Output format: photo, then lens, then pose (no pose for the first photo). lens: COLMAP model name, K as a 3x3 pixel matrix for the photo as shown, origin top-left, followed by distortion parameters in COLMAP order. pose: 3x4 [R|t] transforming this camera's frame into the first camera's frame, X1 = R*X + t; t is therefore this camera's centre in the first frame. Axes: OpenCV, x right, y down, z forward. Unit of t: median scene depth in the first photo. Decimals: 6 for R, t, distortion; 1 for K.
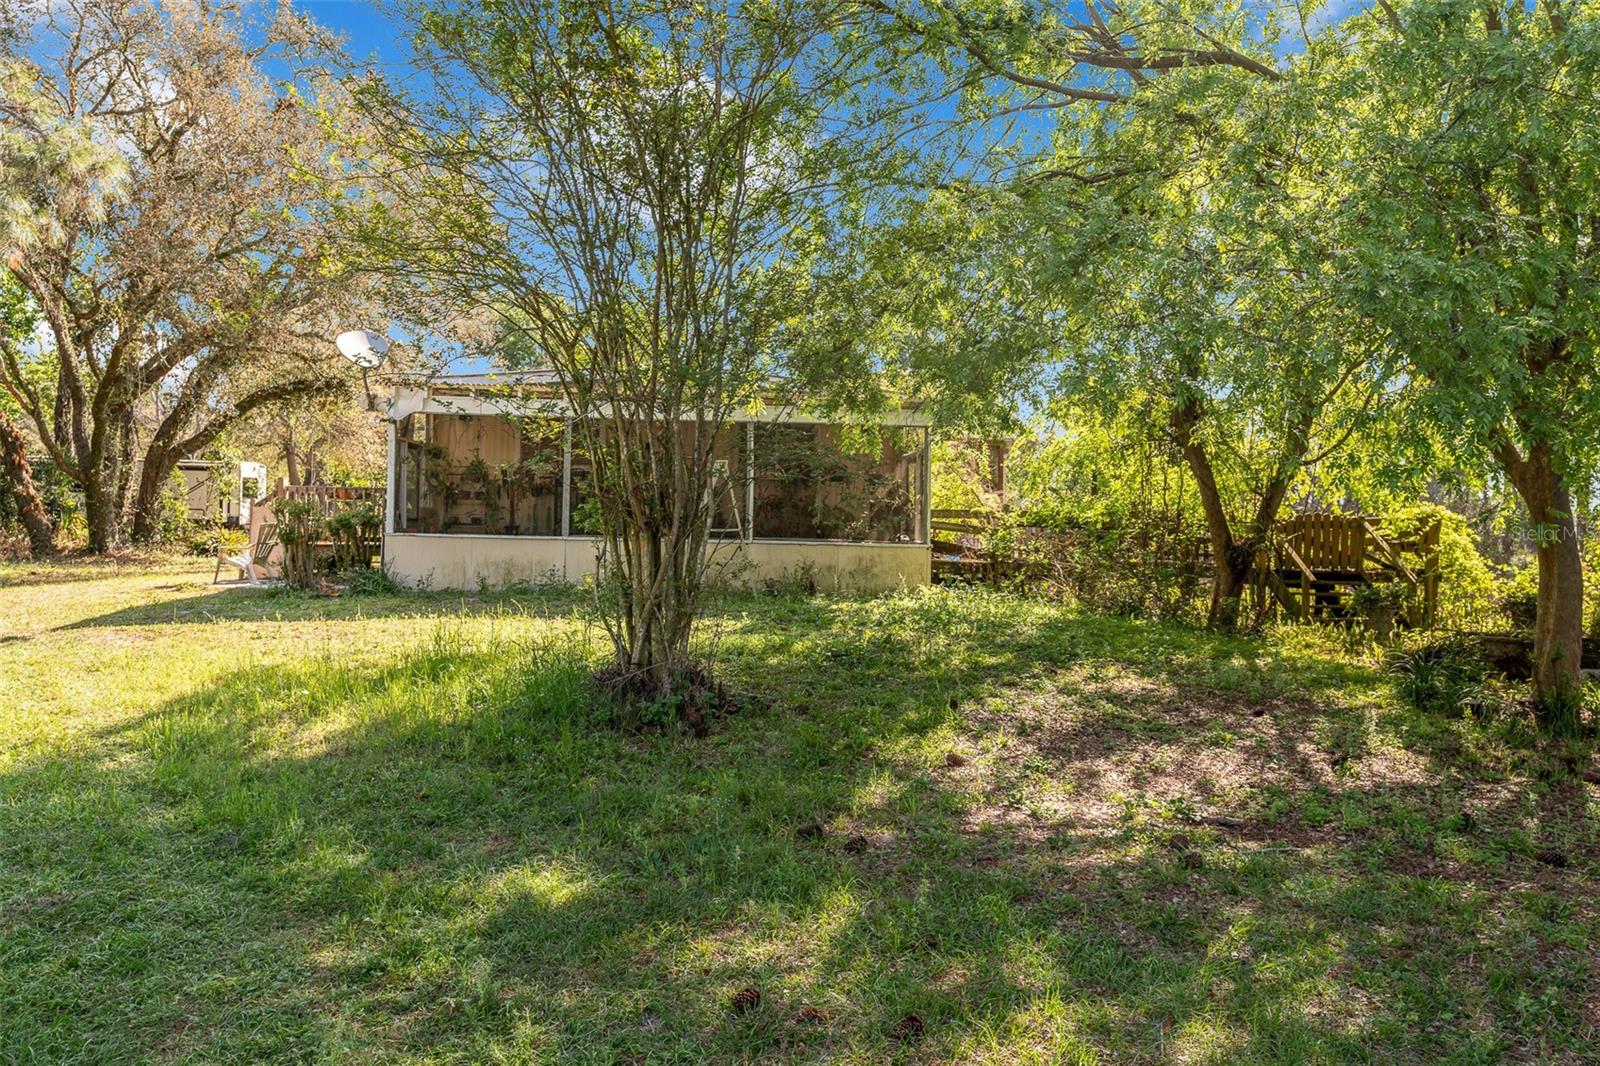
lens RADIAL K [[1204.7, 0, 799.6], [0, 1204.7, 531.6], [0, 0, 1]] dist [-0.003061, -0.002609]
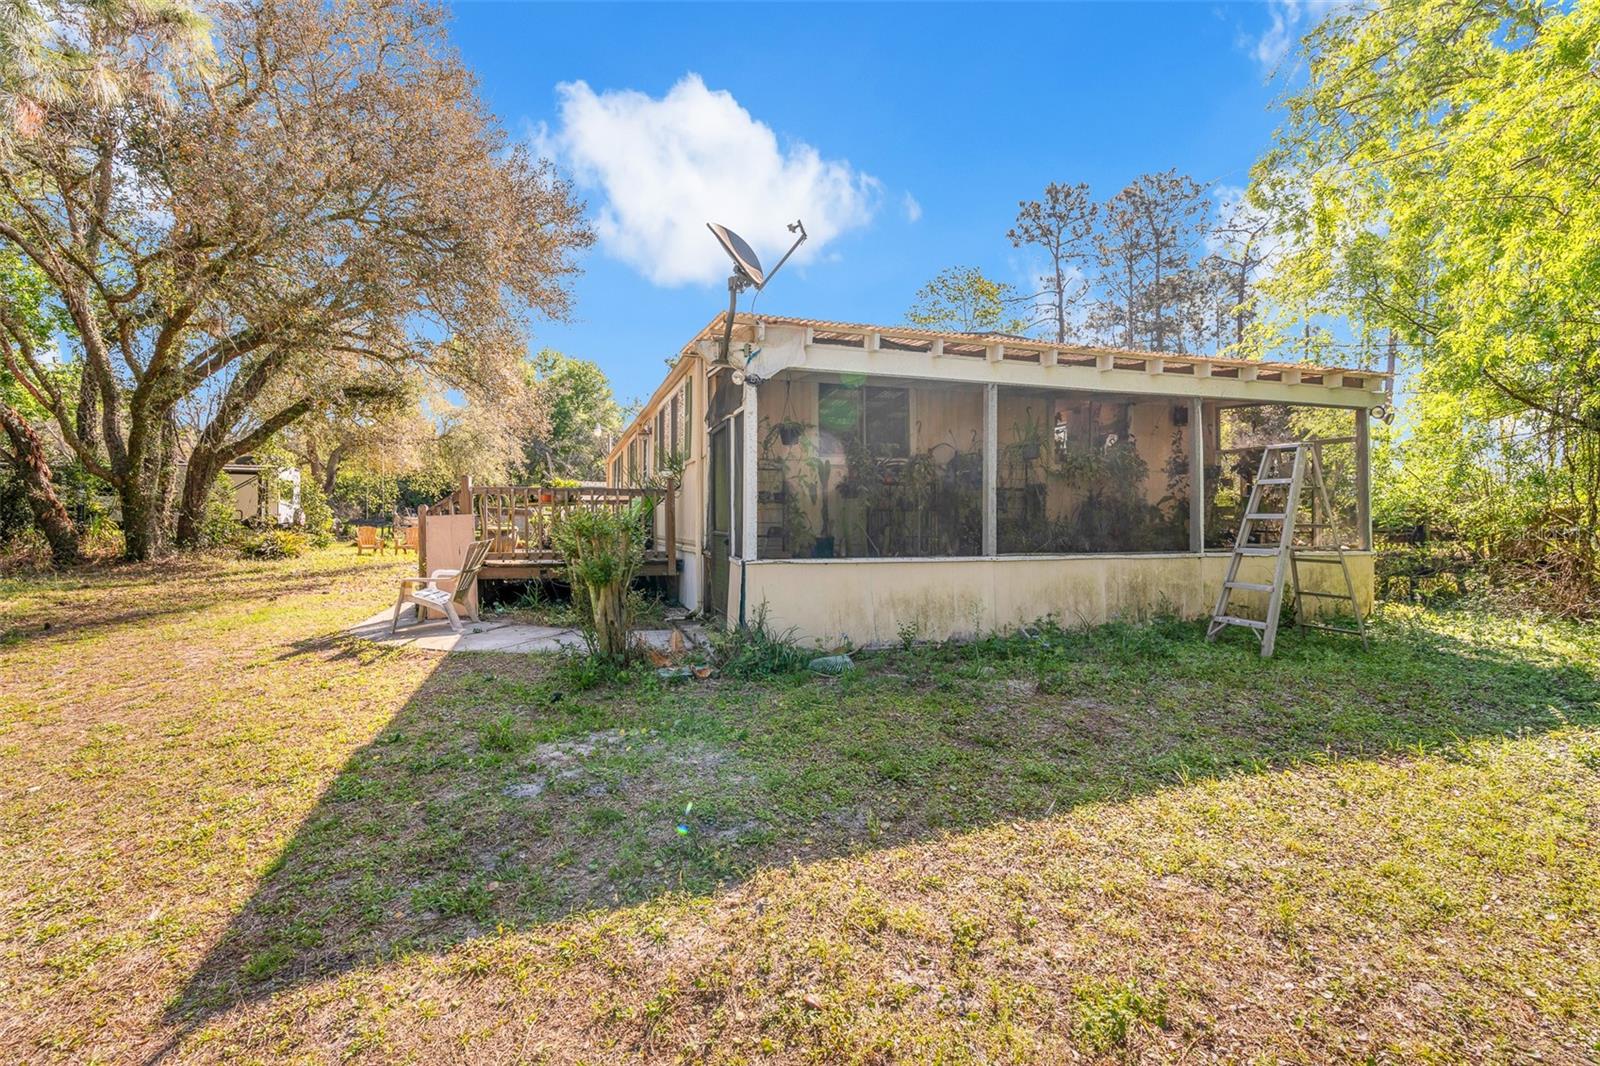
lens RADIAL K [[753.4, 0, 808.7], [0, 753.4, 509.9], [0, 0, 1]] dist [-0.004662, 0.000137]
pose [[0.974648, -0.016193, 0.223155, -0.193009], [0.017020, 0.999854, -0.001785, -0.011278], [-0.223094, 0.005538, 0.974781, 0.296947]]
